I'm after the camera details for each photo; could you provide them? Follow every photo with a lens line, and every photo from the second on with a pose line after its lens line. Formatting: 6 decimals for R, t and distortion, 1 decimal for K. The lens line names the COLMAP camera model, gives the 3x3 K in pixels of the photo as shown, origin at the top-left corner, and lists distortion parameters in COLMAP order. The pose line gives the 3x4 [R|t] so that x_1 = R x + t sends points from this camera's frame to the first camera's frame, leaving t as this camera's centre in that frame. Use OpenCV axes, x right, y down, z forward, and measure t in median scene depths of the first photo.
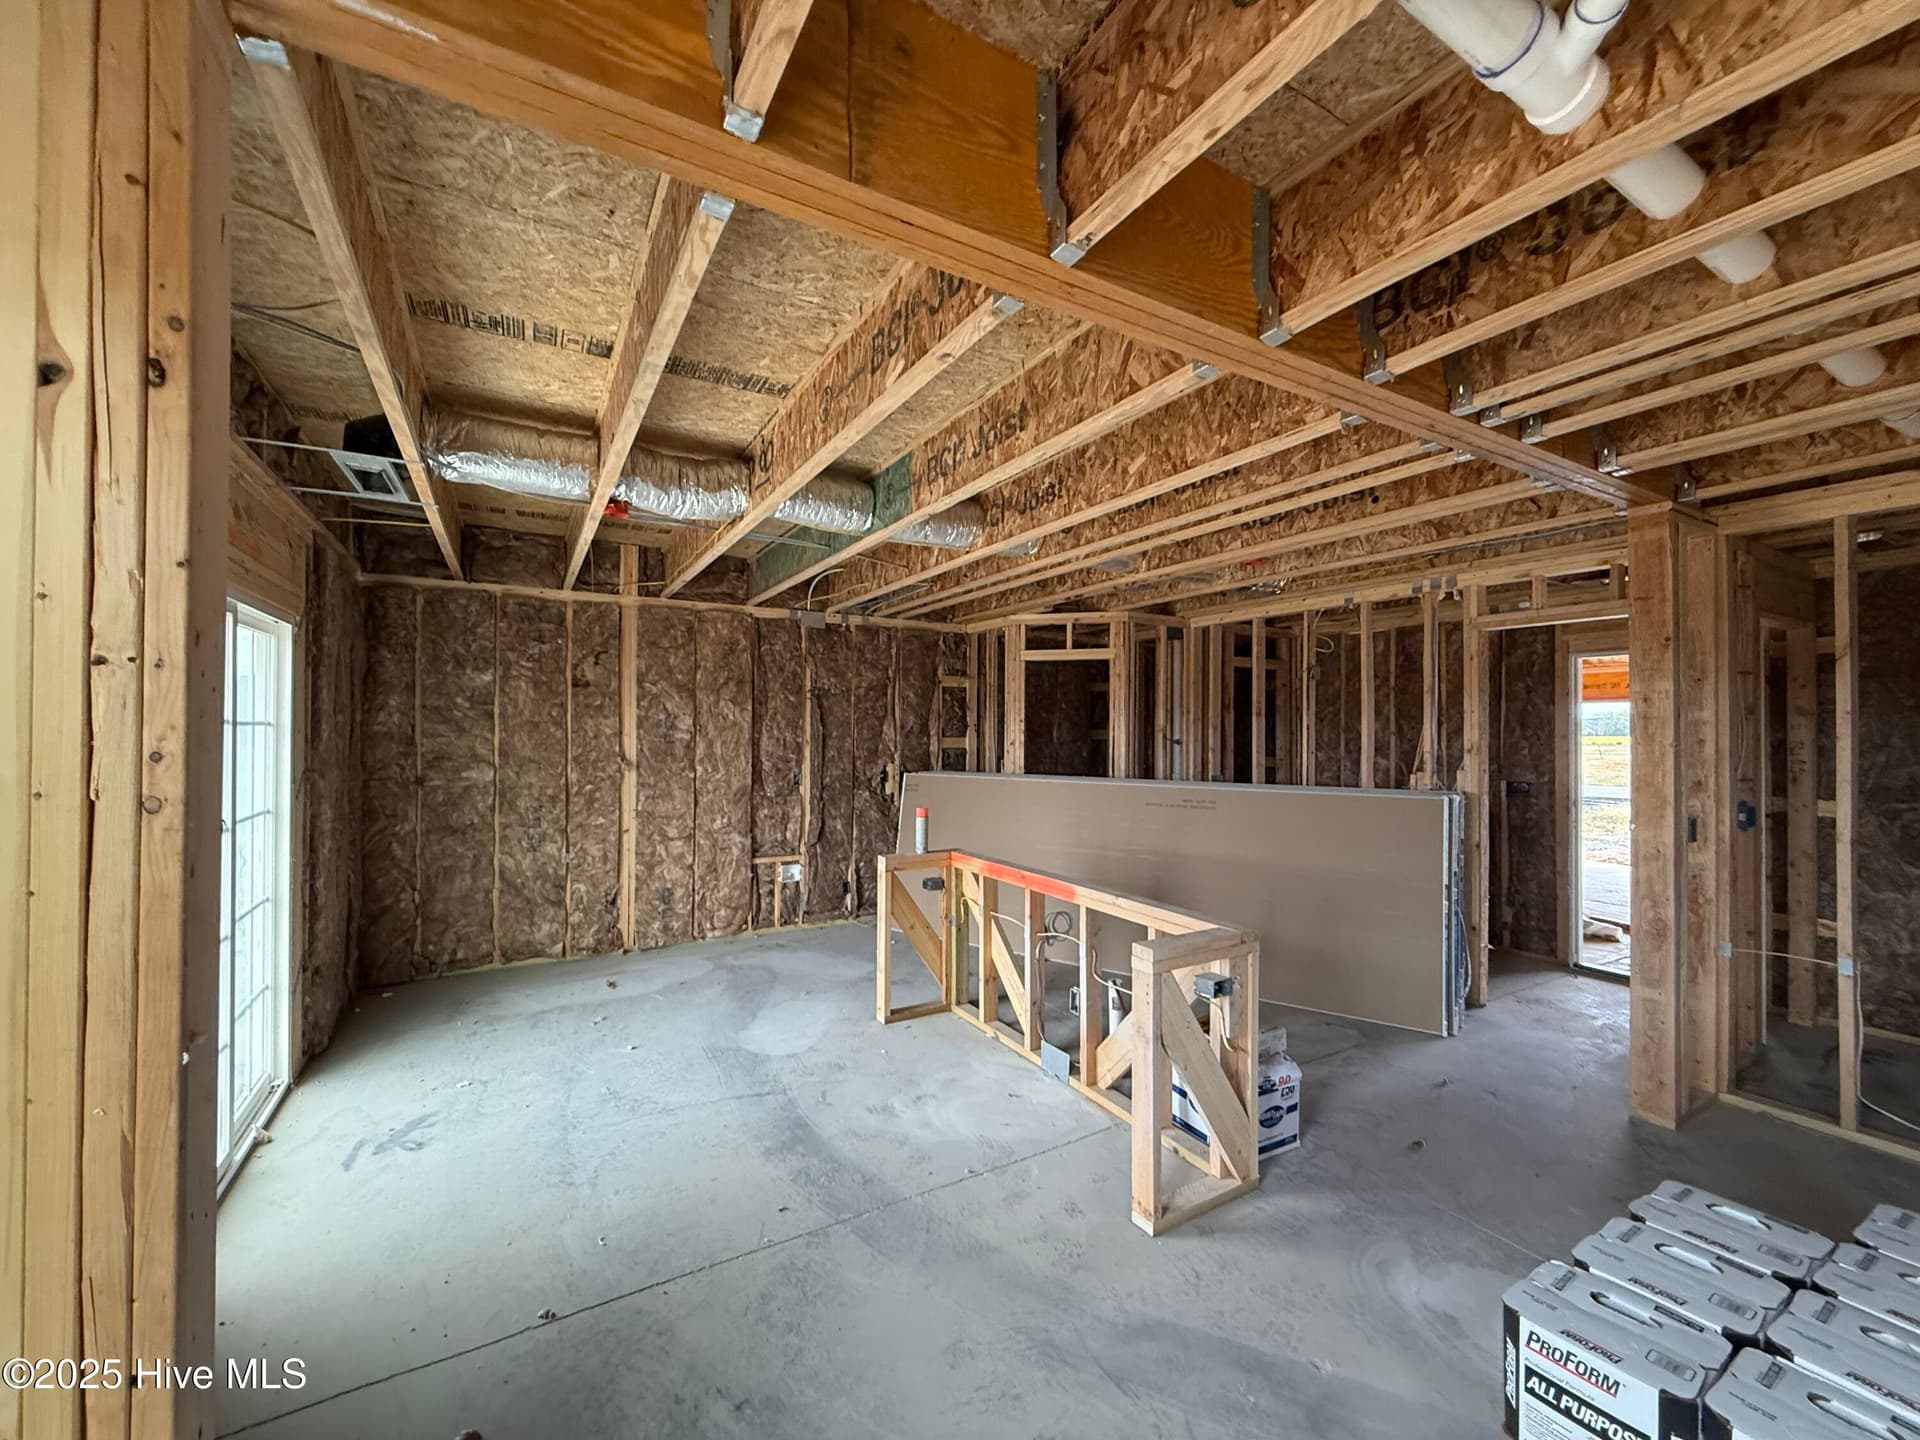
lens RADIAL K [[760.3, 0, 957.2], [0, 760.3, 724.3], [0, 0, 1]] dist [-0.003127, -0.000099]
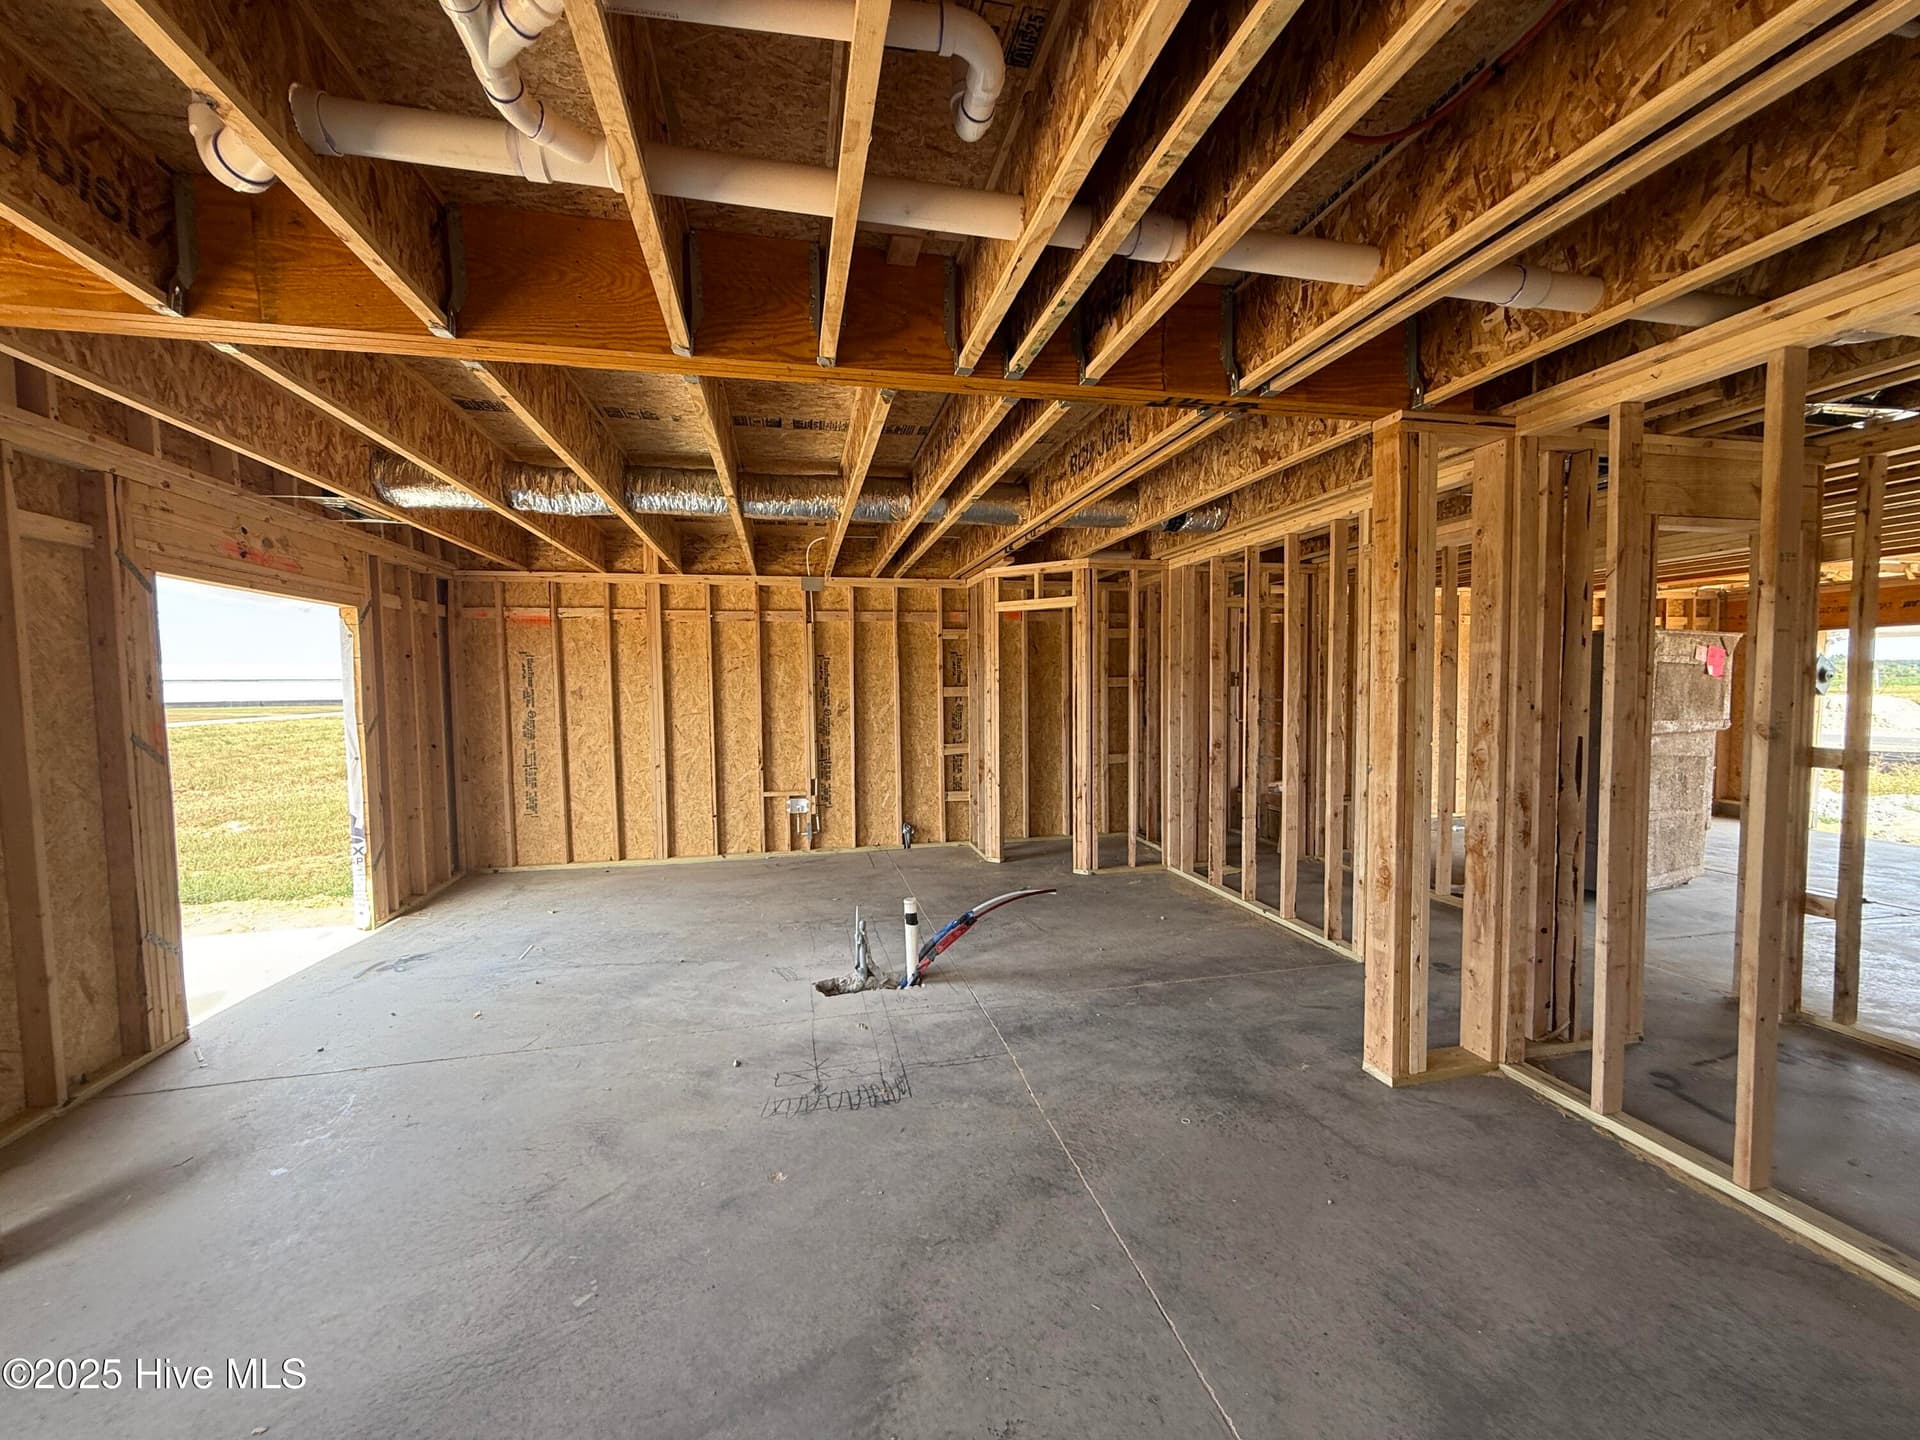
lens RADIAL K [[760.3, 0, 961.9], [0, 760.3, 724.6], [0, 0, 1]] dist [-0.003127, -0.000099]
pose [[0.953696, 0.000048, -0.300772, 0.364111], [0.018725, 0.998051, 0.059534, 0.007885], [0.300188, -0.062410, 0.951836, -0.020192]]
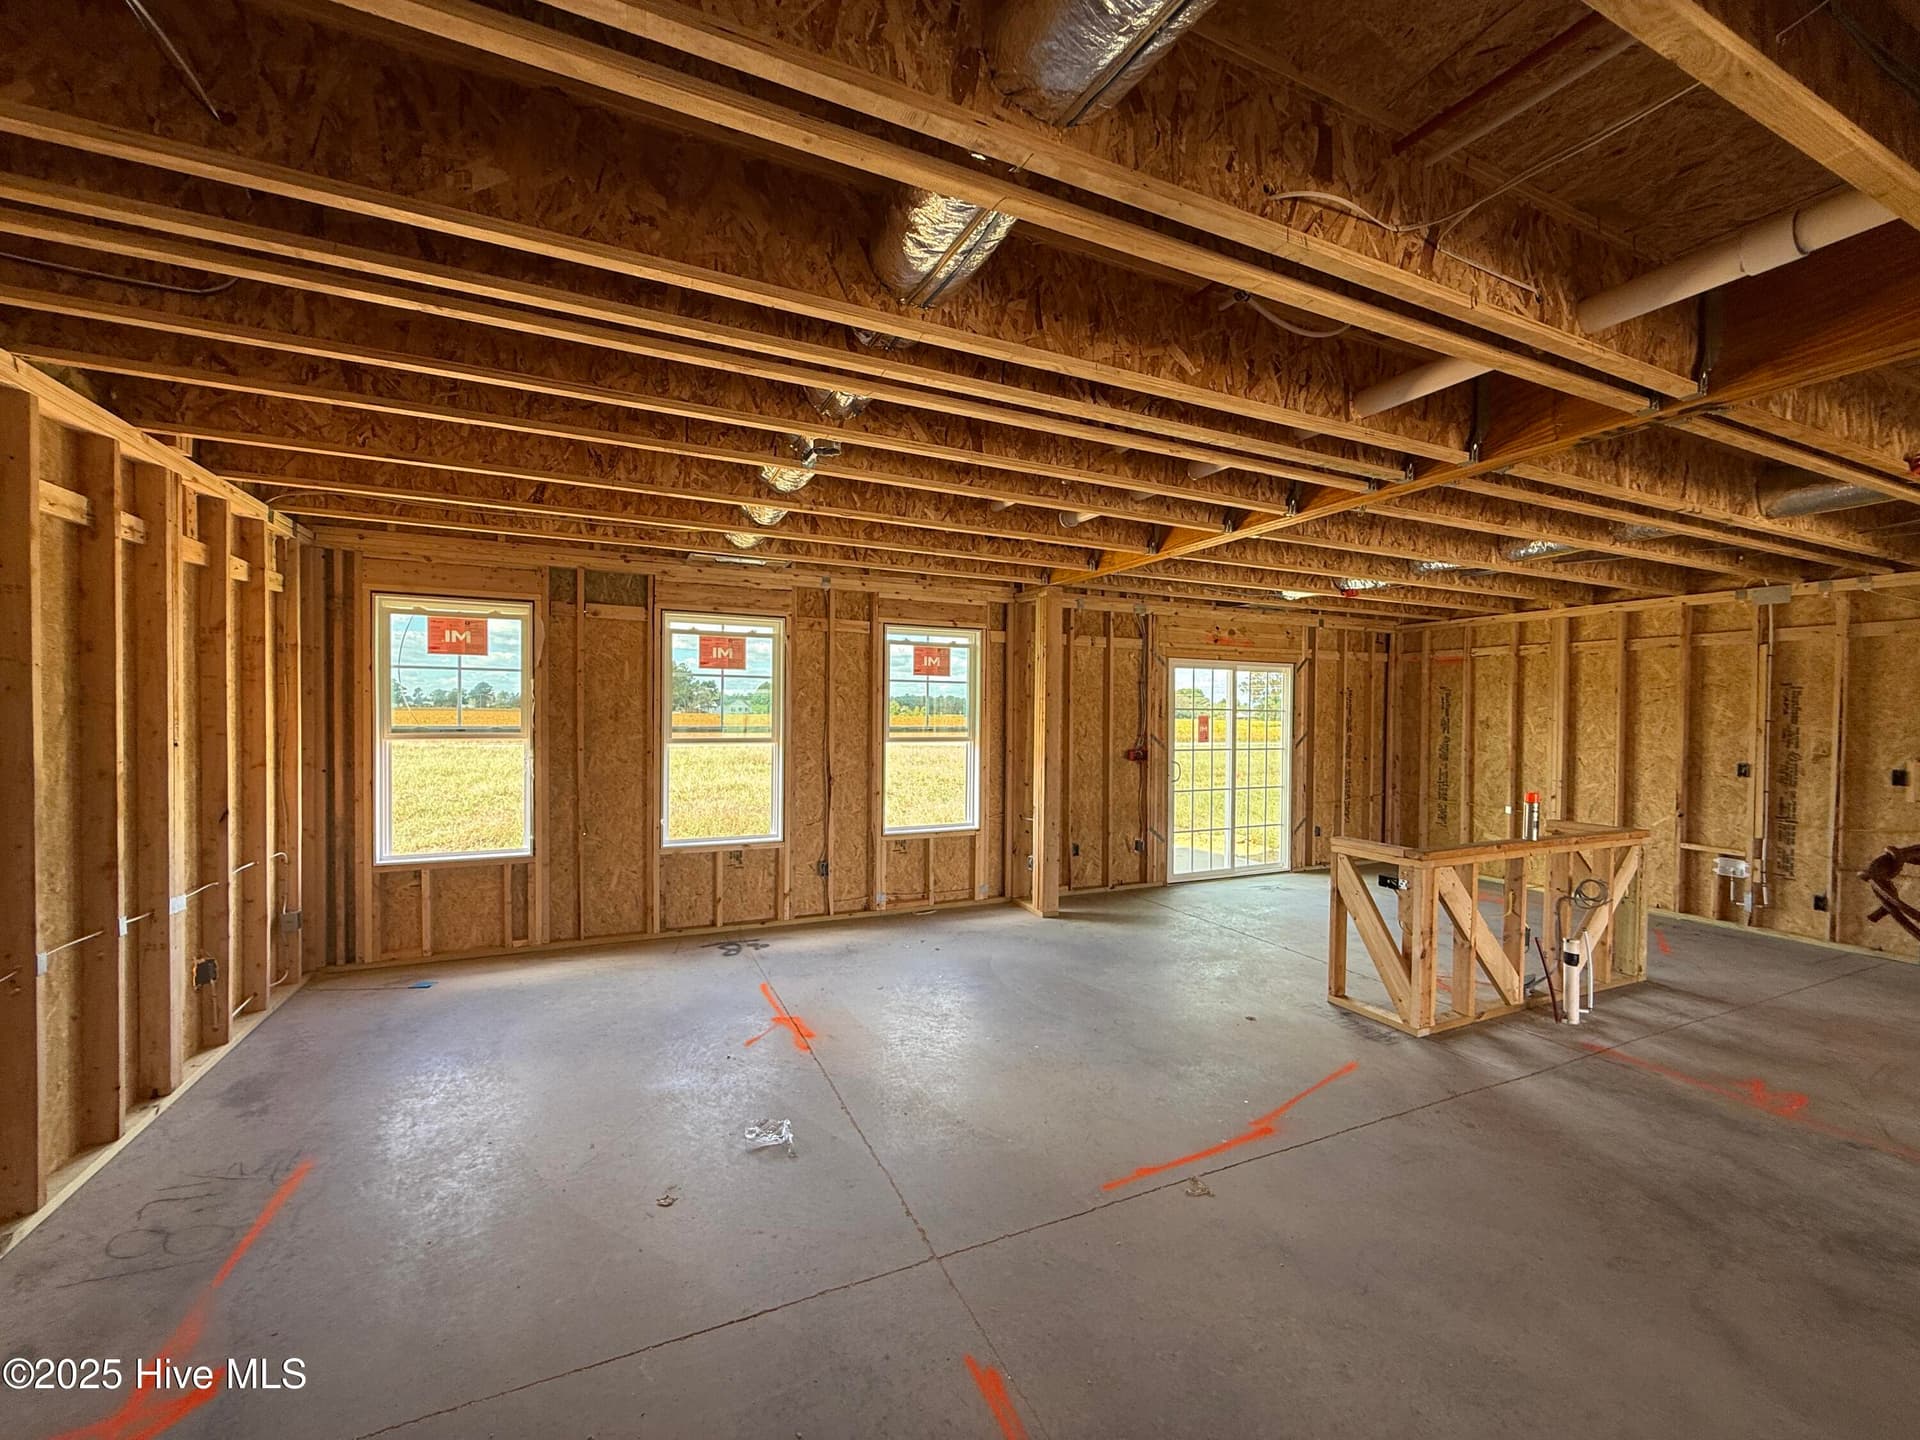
lens RADIAL K [[760.3, 0, 966.8], [0, 760.3, 723.5], [0, 0, 1]] dist [-0.003127, -0.000099]
pose [[-0.083506, 0.009176, -0.996465, 0.828085], [-0.004231, 0.999945, 0.009563, 0.010539], [0.996498, 0.005014, -0.083463, 0.131928]]
